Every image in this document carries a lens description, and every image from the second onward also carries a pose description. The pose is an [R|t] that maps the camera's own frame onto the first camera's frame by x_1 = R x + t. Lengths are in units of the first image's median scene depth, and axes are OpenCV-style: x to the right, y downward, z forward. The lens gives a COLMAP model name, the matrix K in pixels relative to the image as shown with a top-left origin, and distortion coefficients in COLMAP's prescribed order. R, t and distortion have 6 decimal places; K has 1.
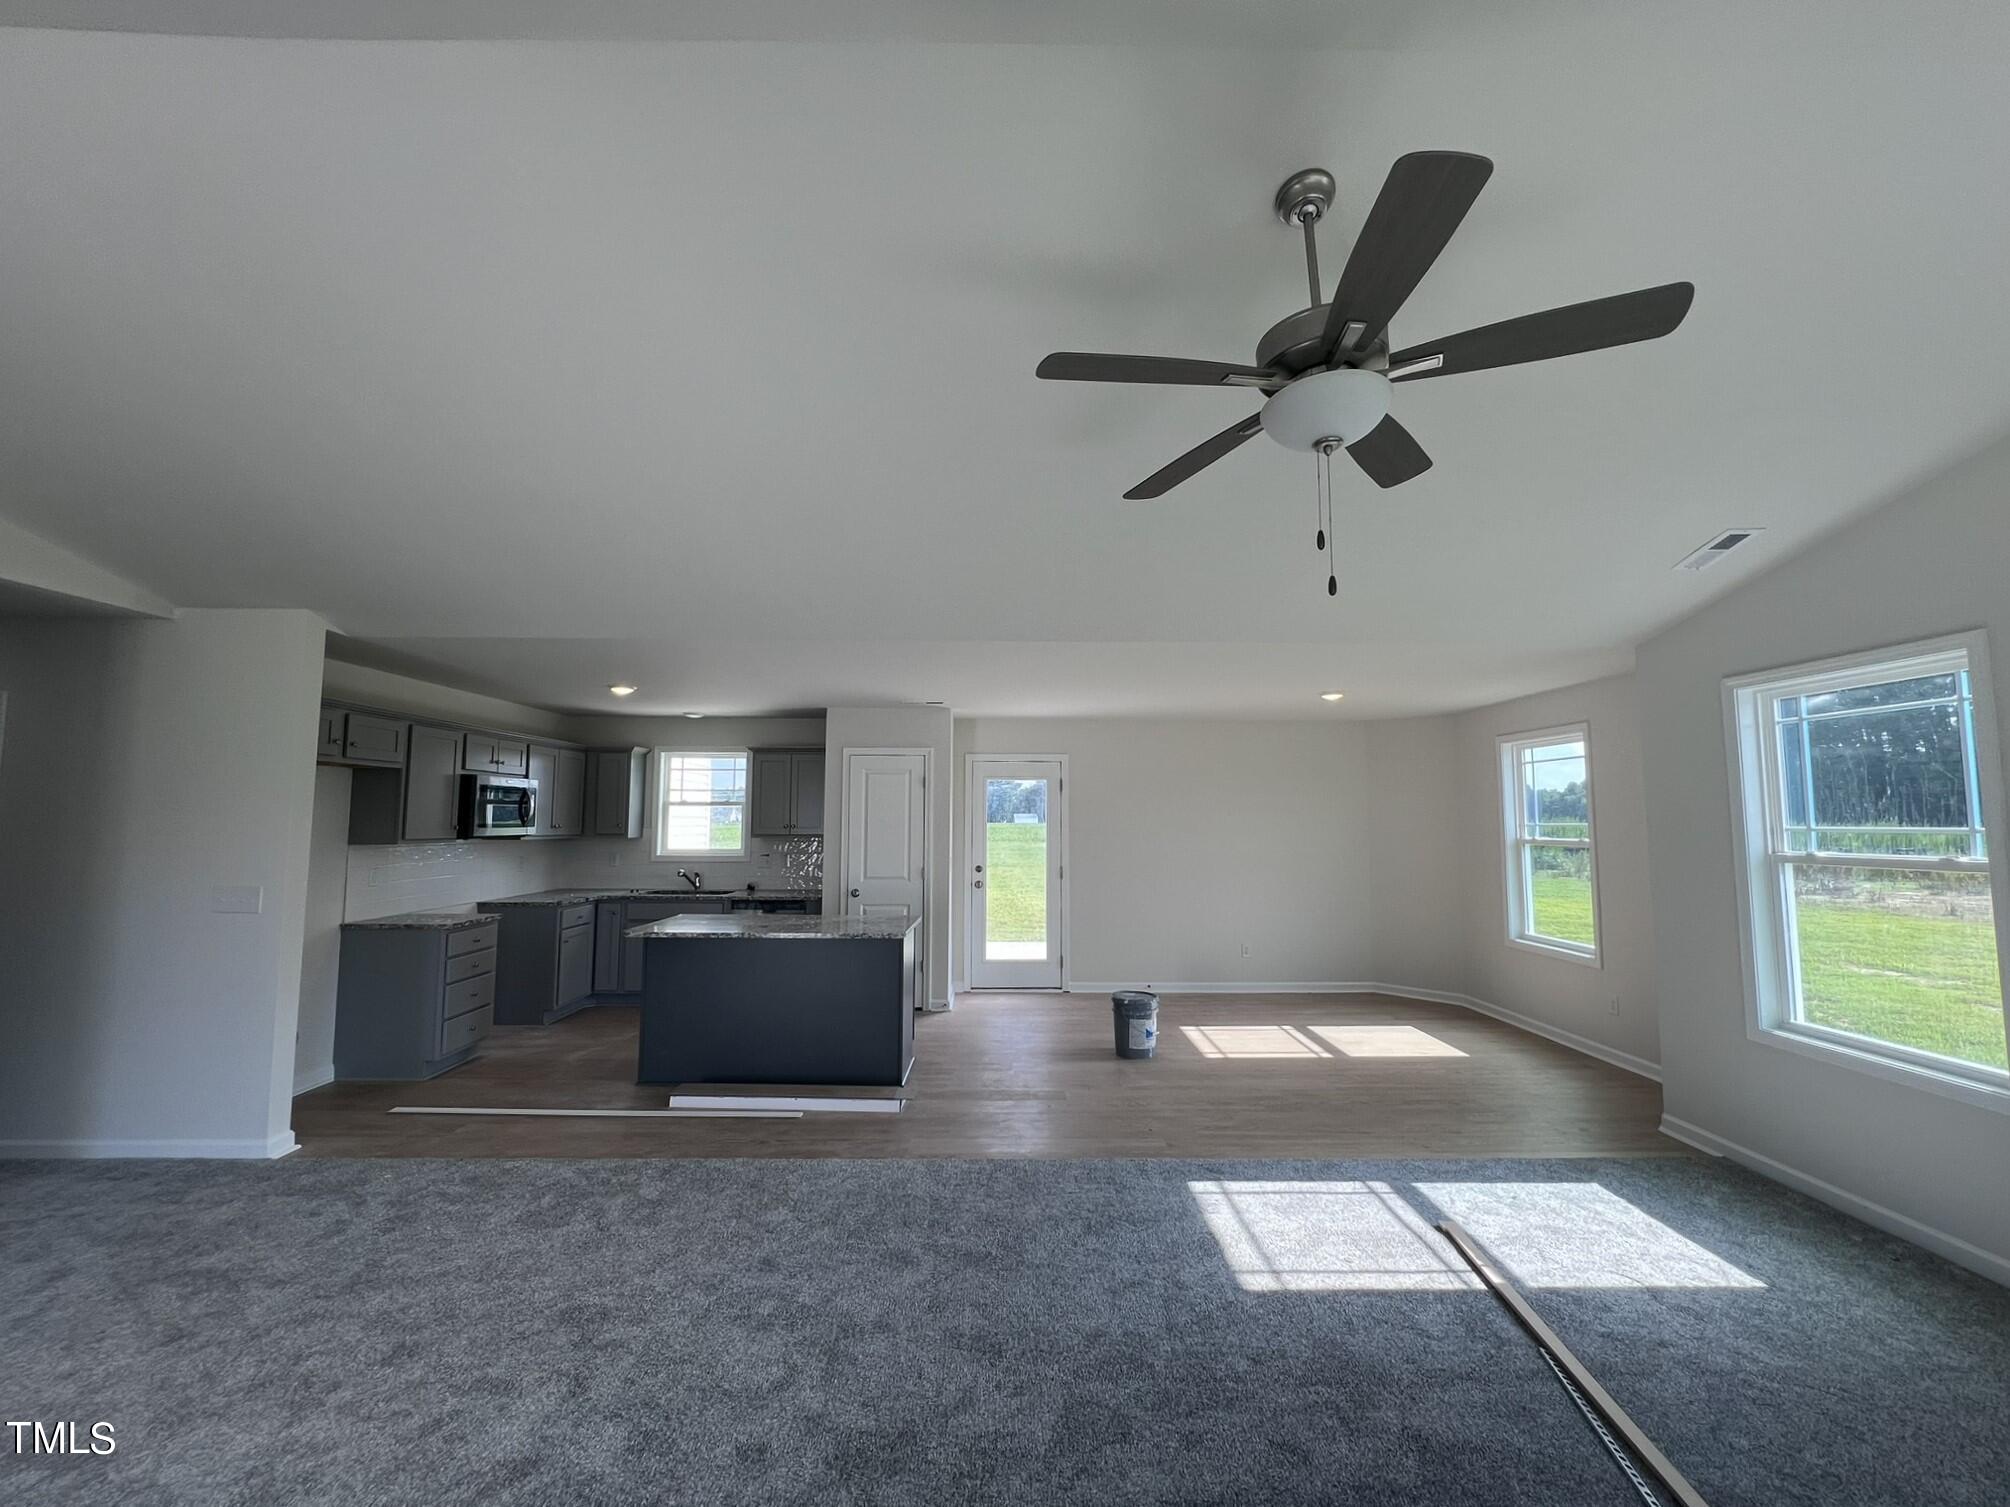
lens RADIAL K [[827.8, 0, 996.8], [0, 827.8, 754.4], [0, 0, 1]] dist [0.000181, -0.000007]
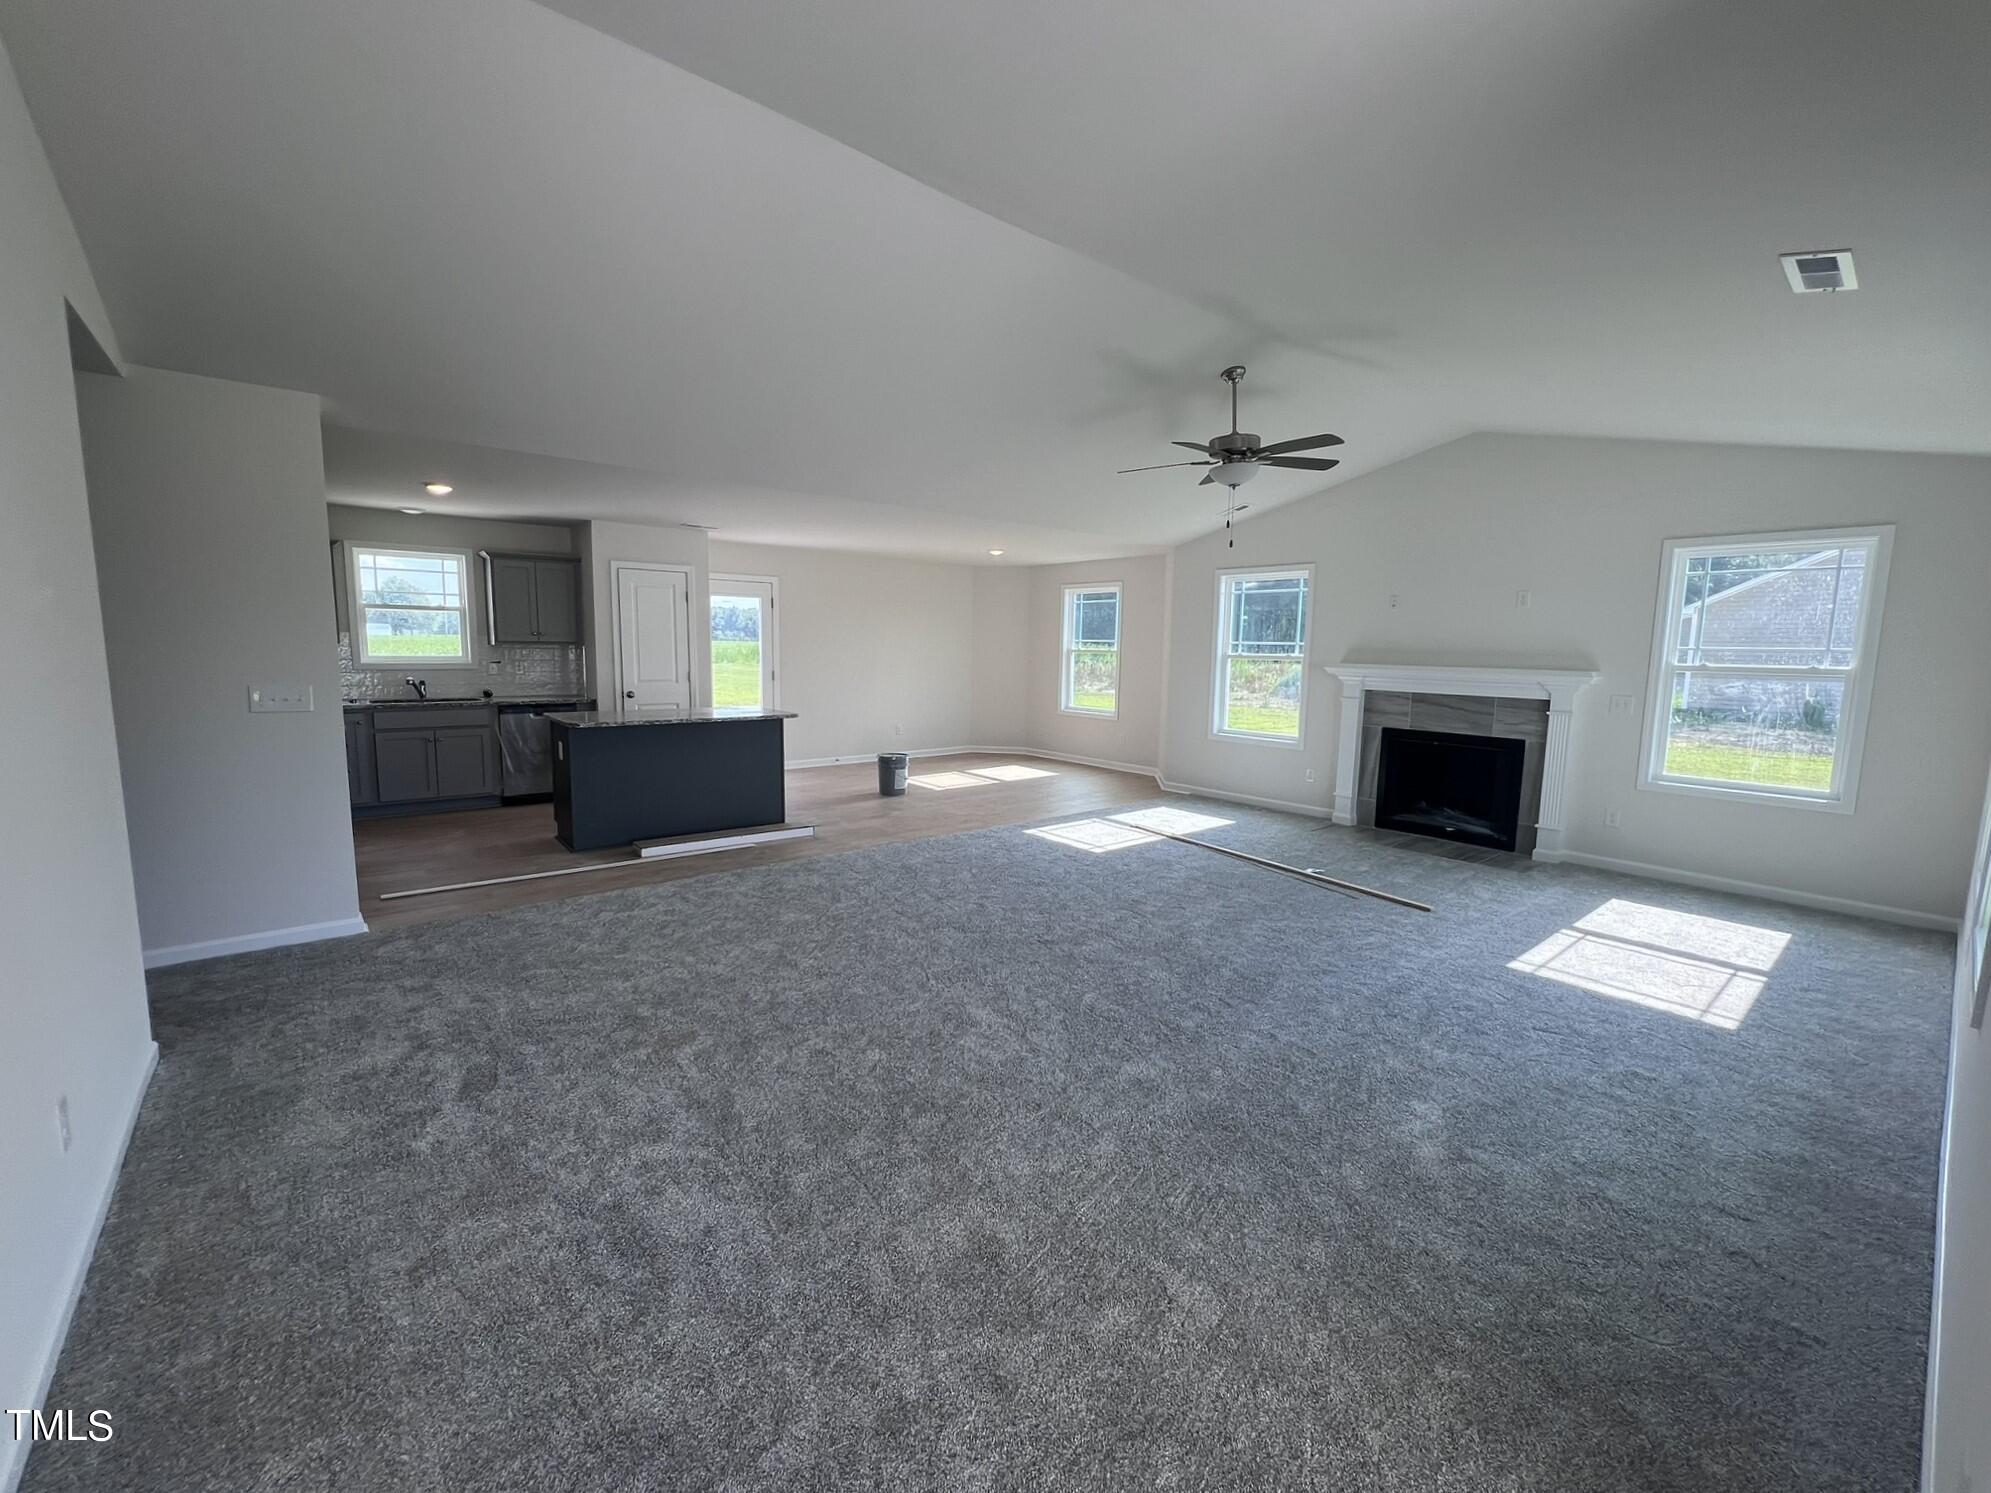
lens RADIAL K [[824.1, 0, 991.0], [0, 824.1, 746.6], [0, 0, 1]] dist [-0.001047, -0.000282]
pose [[0.774864, -0.068291, 0.628428, -0.943127], [-0.065613, 0.980089, 0.187407, -0.007860], [-0.628713, -0.186448, 0.754955, -0.303263]]
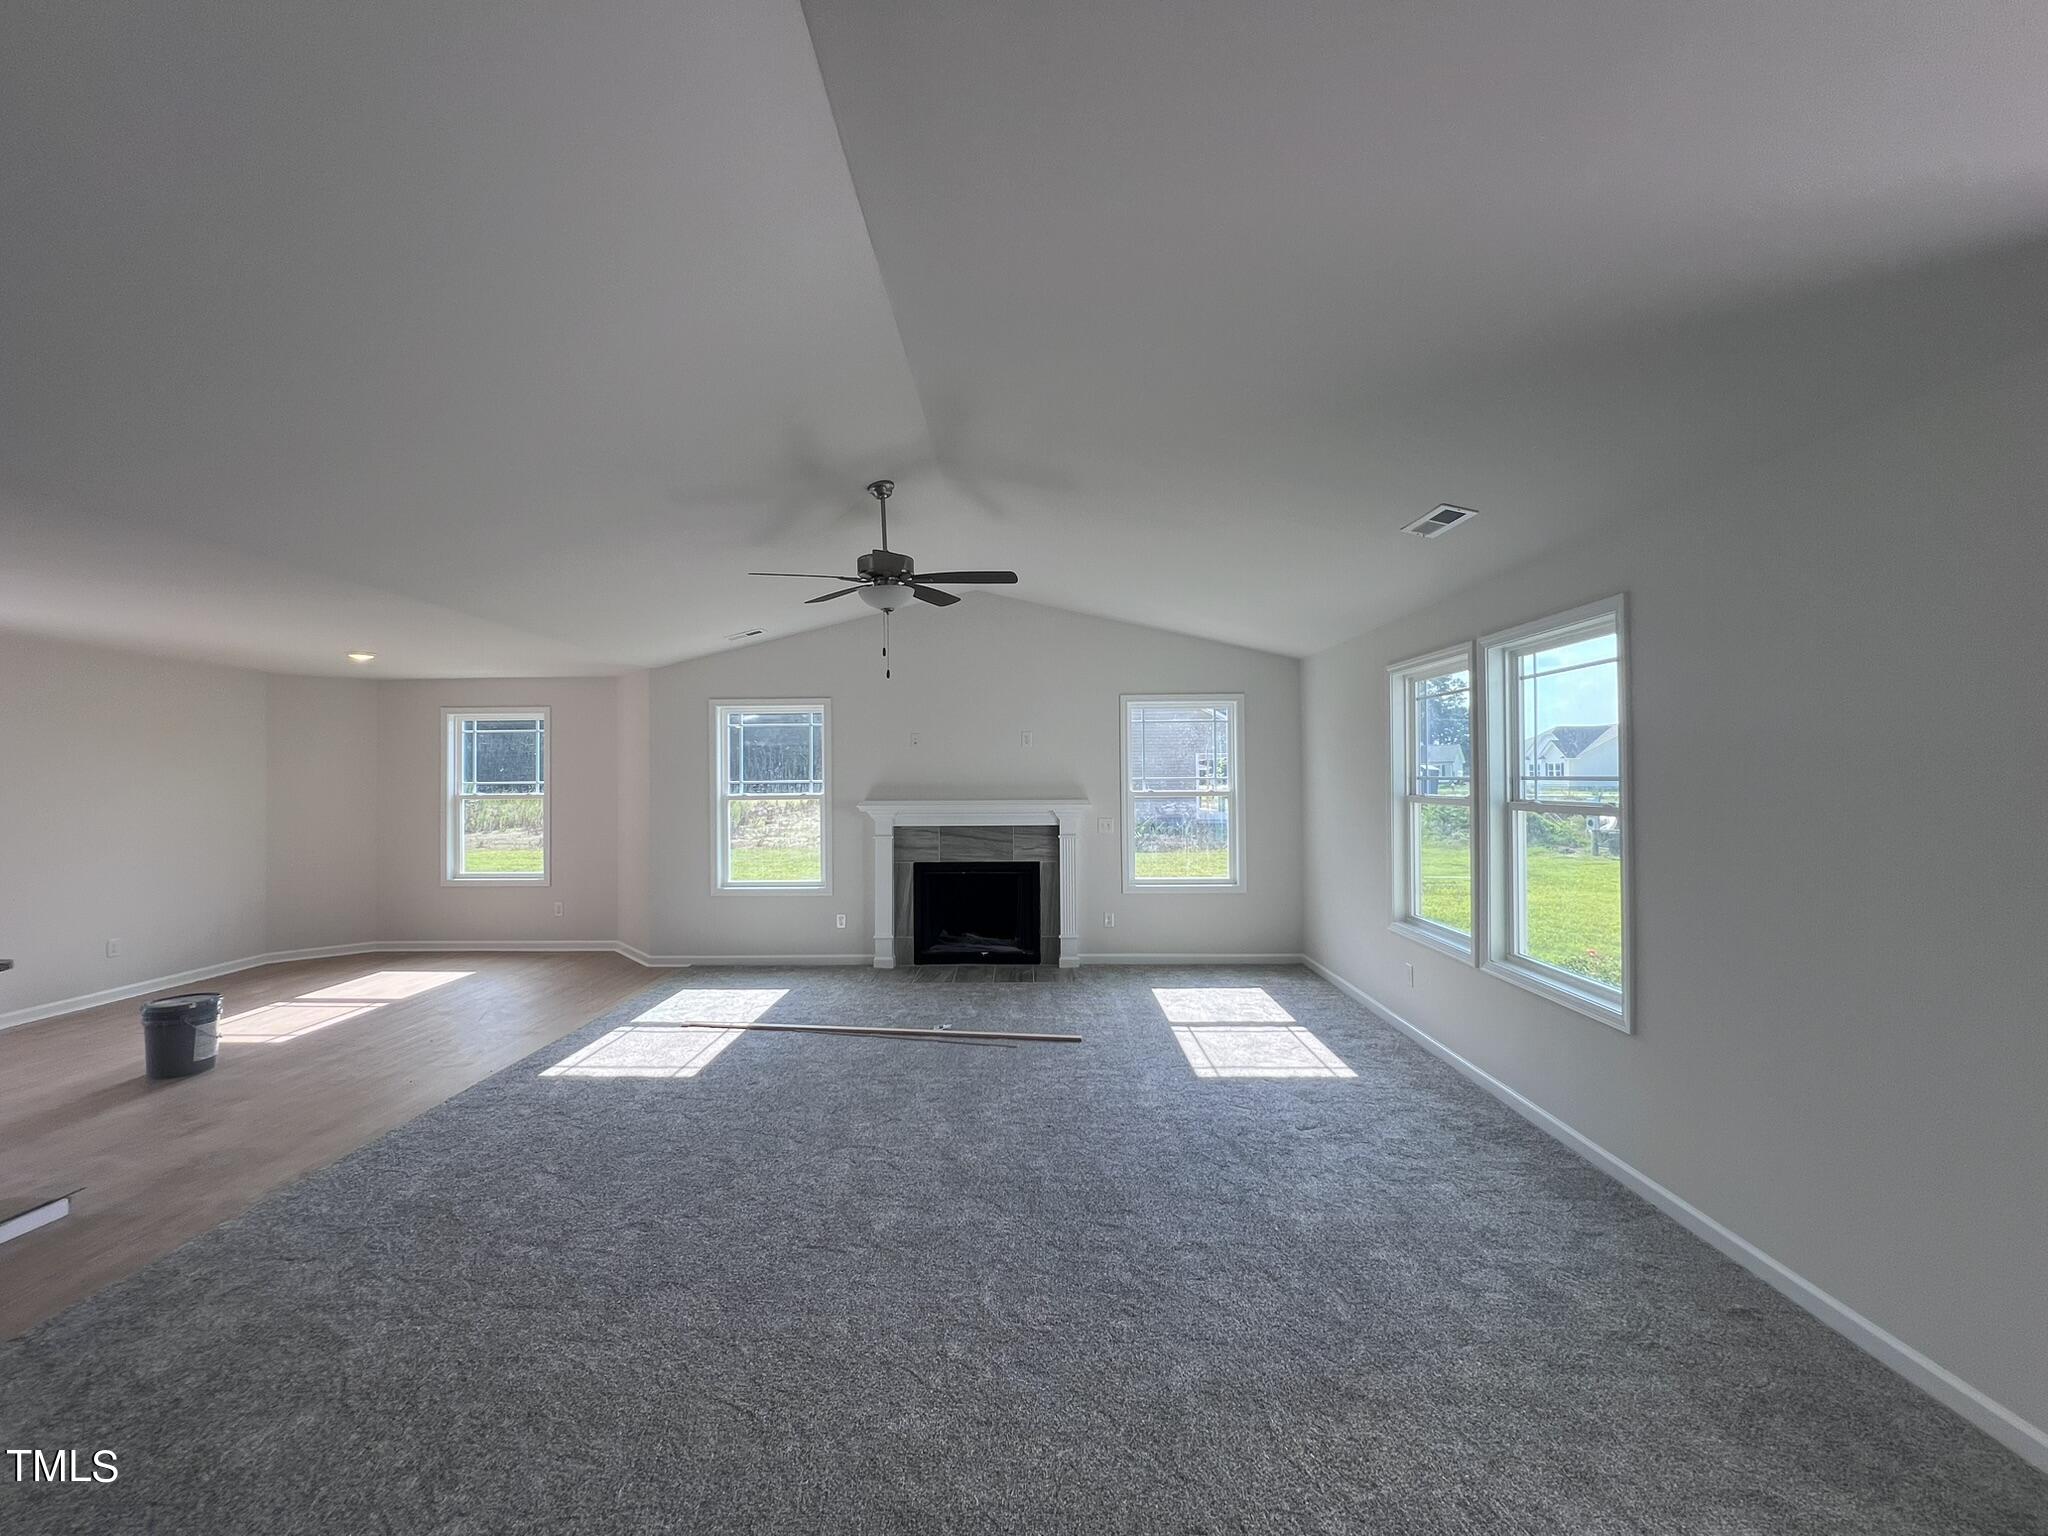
lens RADIAL K [[822.1, 0, 1017.9], [0, 822.1, 766.0], [0, 0, 1]] dist [-0.003688, 0.000171]
pose [[0.031505, 0.010856, 0.999445, -0.939789], [-0.071897, 0.997375, -0.008567, 0.021293], [-0.996914, -0.071587, 0.032203, 0.284469]]
